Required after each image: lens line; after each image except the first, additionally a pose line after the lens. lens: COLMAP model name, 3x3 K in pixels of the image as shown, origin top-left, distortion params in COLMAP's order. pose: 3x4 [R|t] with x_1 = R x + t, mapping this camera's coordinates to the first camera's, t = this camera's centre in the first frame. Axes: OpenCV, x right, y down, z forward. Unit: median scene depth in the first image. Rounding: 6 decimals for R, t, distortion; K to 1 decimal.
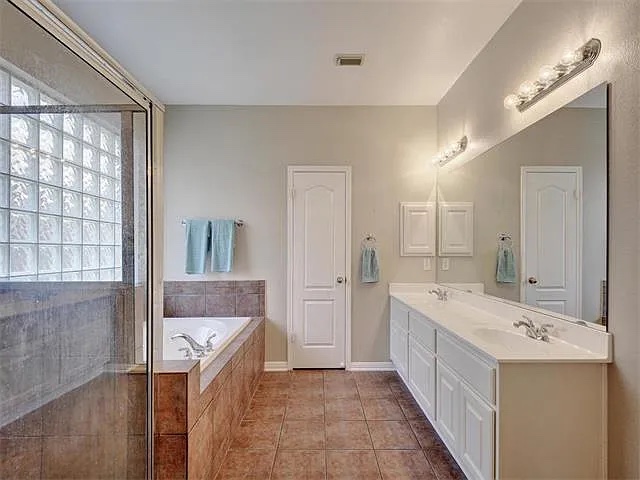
lens RADIAL K [[281.1, 0, 322.6], [0, 281.1, 248.1], [0, 0, 1]] dist [-0.000064, 0.000019]
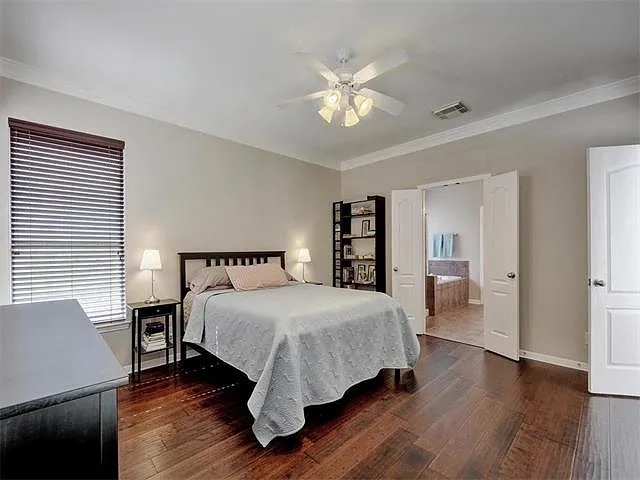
lens RADIAL K [[281.1, 0, 322.6], [0, 281.1, 248.1], [0, 0, 1]] dist [-0.000064, 0.000019]
pose [[0.689654, -0.004149, -0.724127, 0.586203], [0.003361, 0.999991, -0.002529, 0.017402], [0.724131, -0.000690, 0.689662, -1.299046]]
